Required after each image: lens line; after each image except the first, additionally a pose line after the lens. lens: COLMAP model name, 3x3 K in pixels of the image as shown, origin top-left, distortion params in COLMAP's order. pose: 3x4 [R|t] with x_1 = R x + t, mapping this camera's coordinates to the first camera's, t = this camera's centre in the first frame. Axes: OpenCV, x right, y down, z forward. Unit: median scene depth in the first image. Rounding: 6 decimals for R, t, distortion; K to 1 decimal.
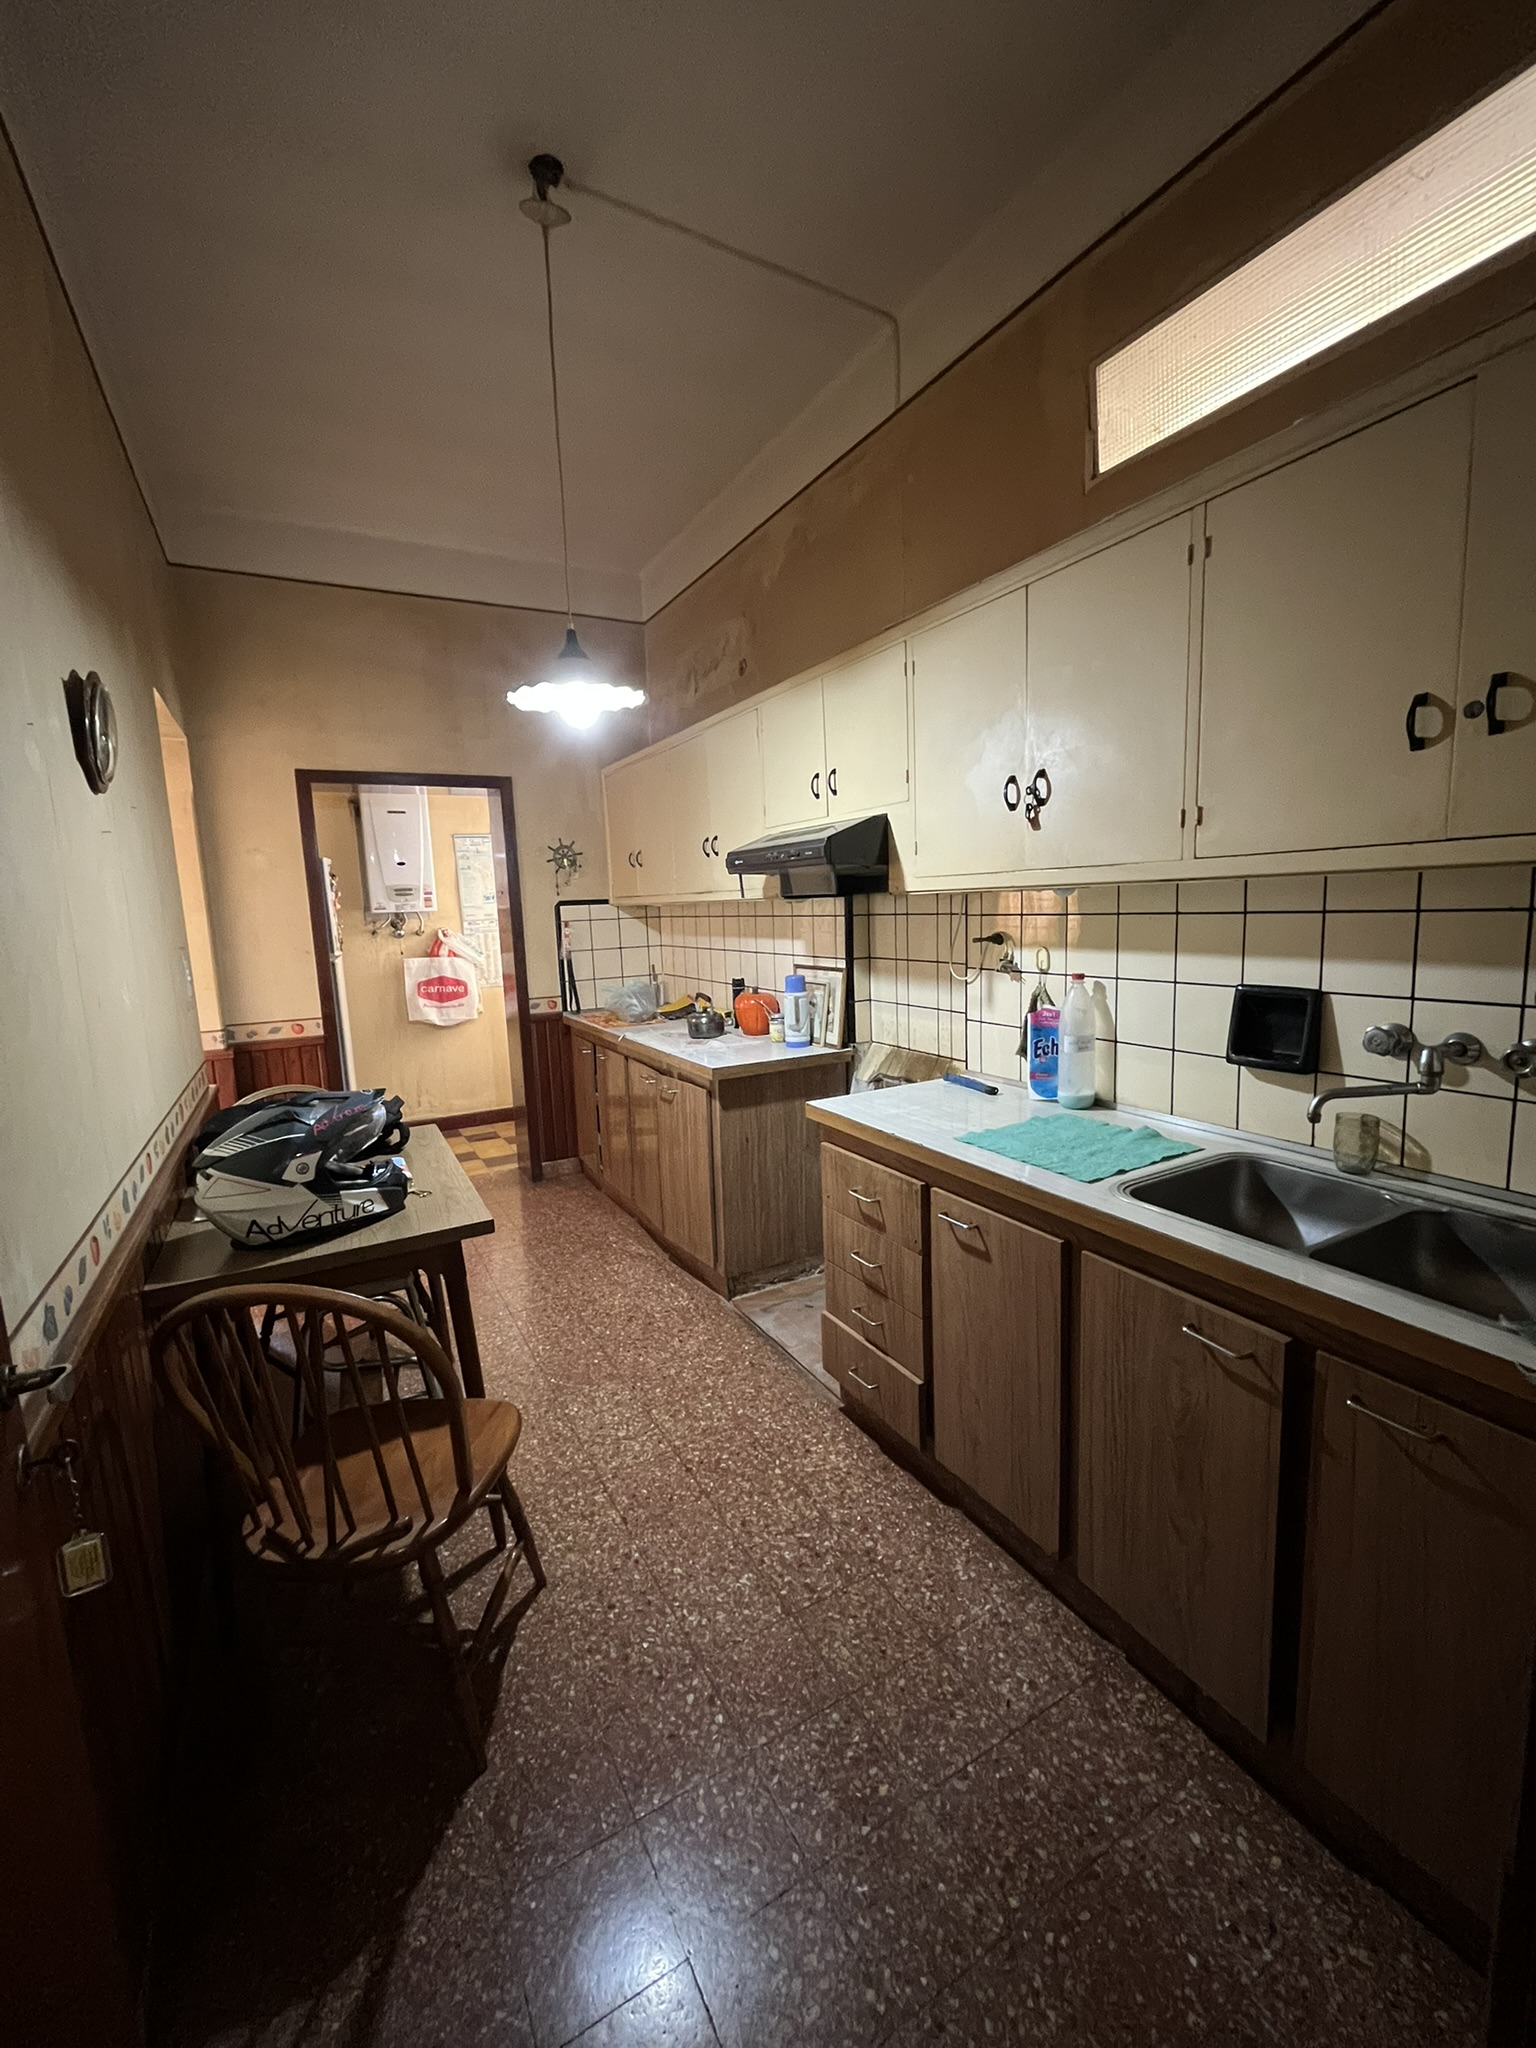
lens RADIAL K [[835.9, 0, 771.2], [0, 835.9, 1021.5], [0, 0, 1]] dist [-0.002416, 0.000001]
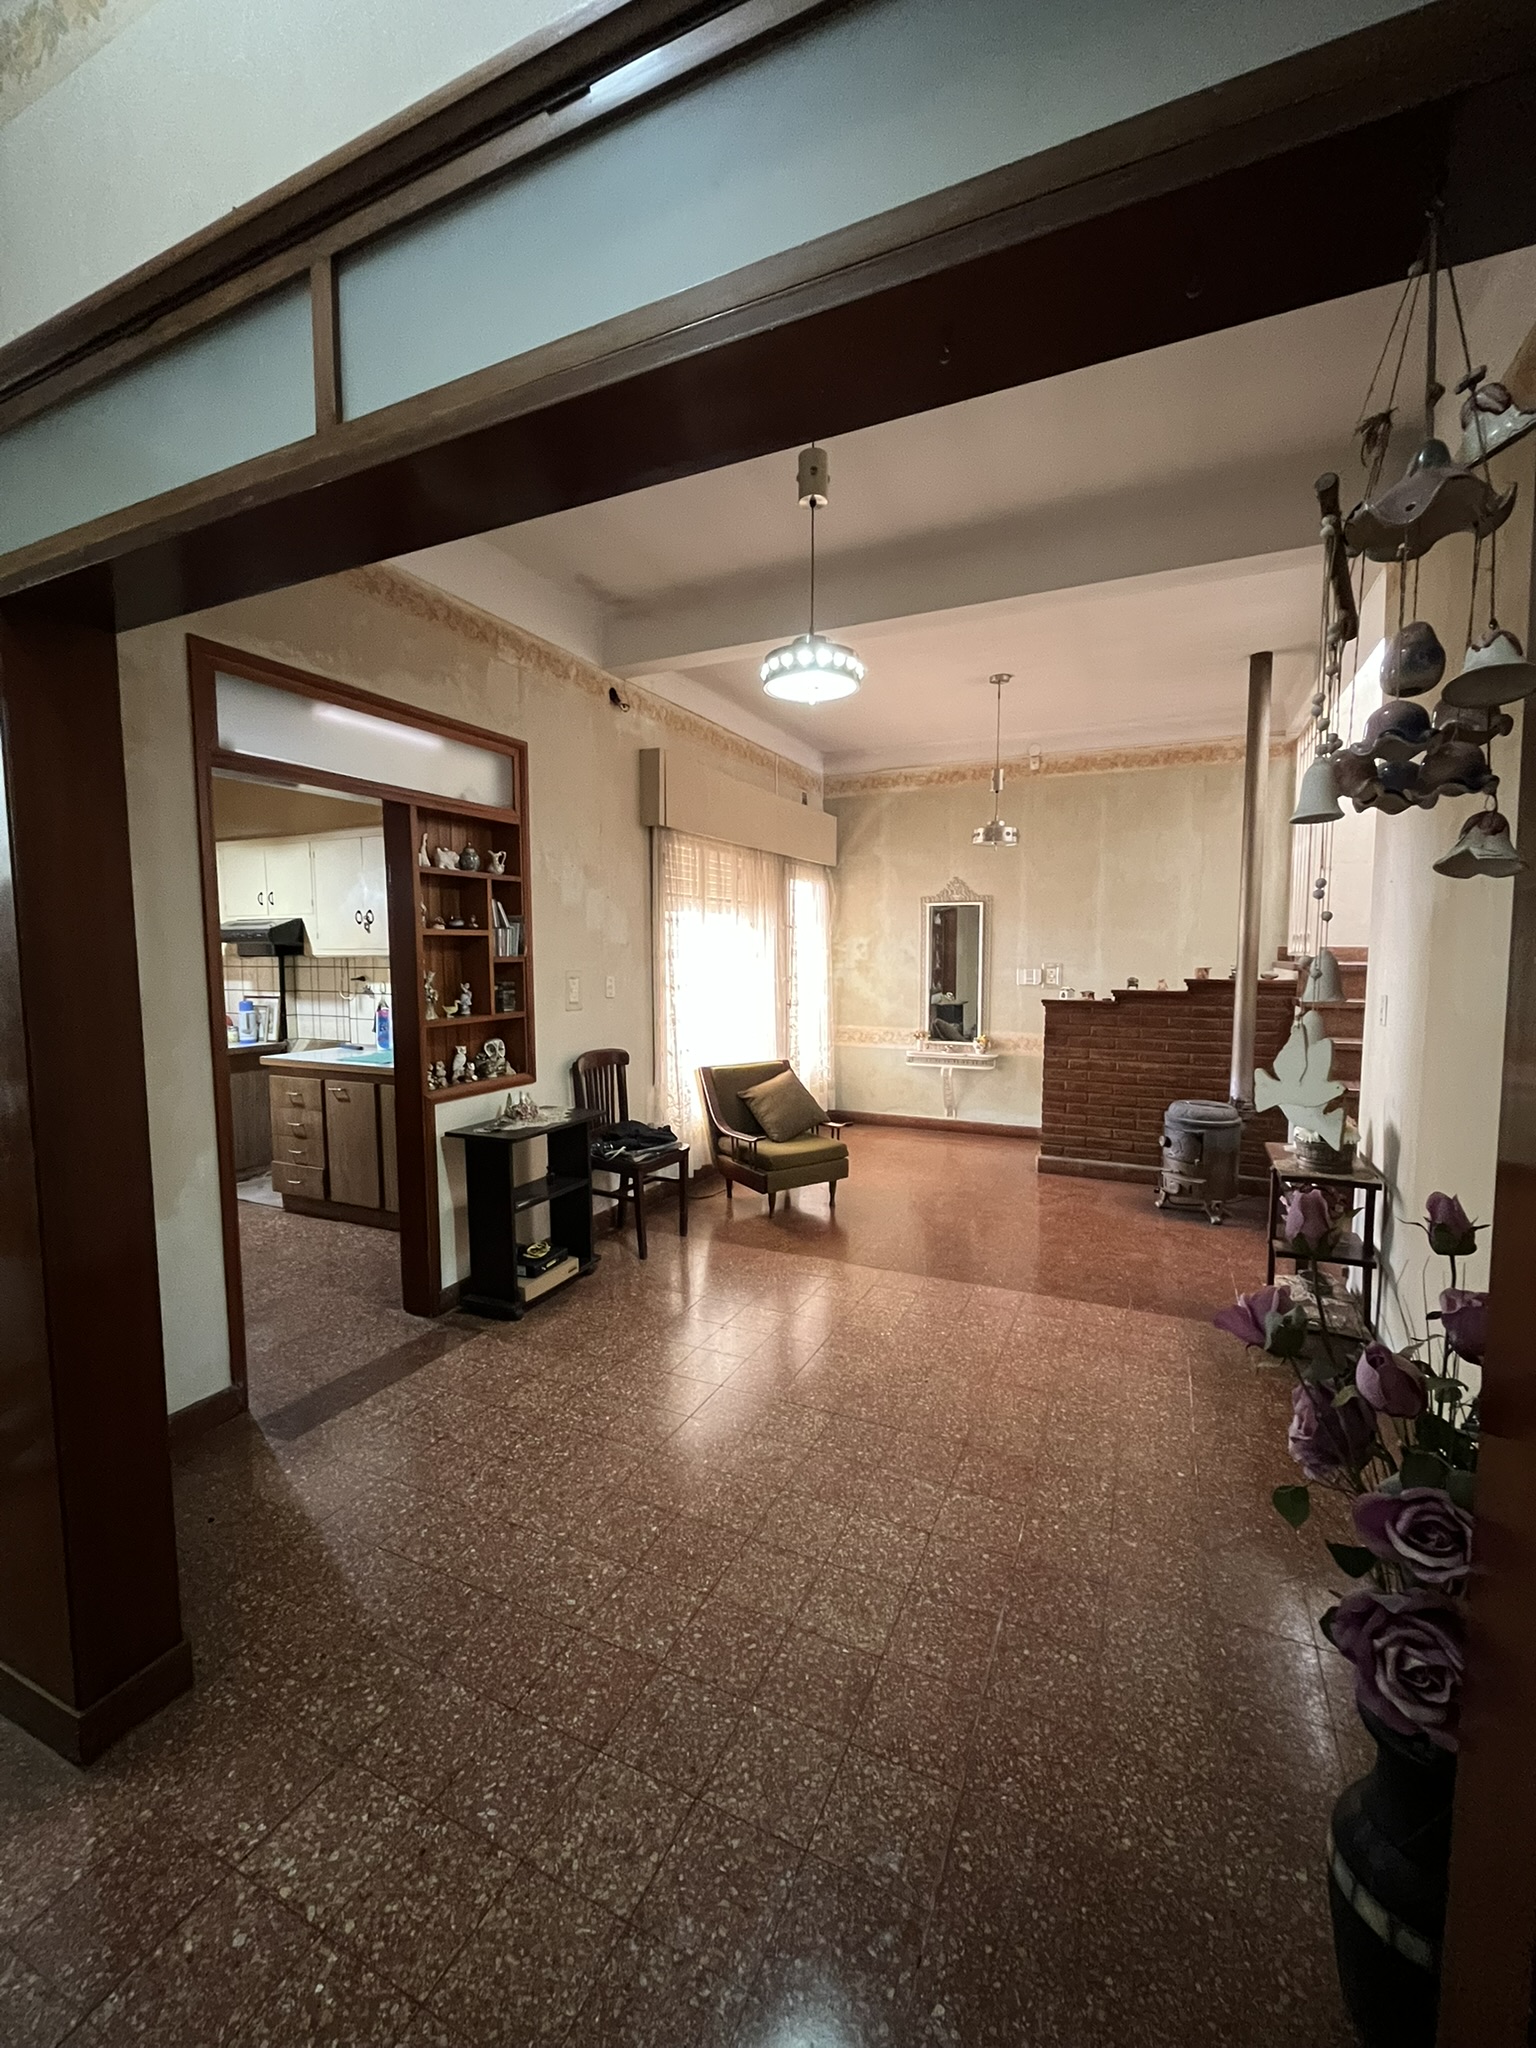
lens RADIAL K [[835.9, 0, 773.2], [0, 835.9, 1020.9], [0, 0, 1]] dist [-0.002416, 0.000001]
pose [[0.809989, -0.011954, 0.586324, -0.122091], [0.055299, 0.996894, -0.056069, 0.171397], [-0.583832, 0.077839, 0.808134, -1.225850]]
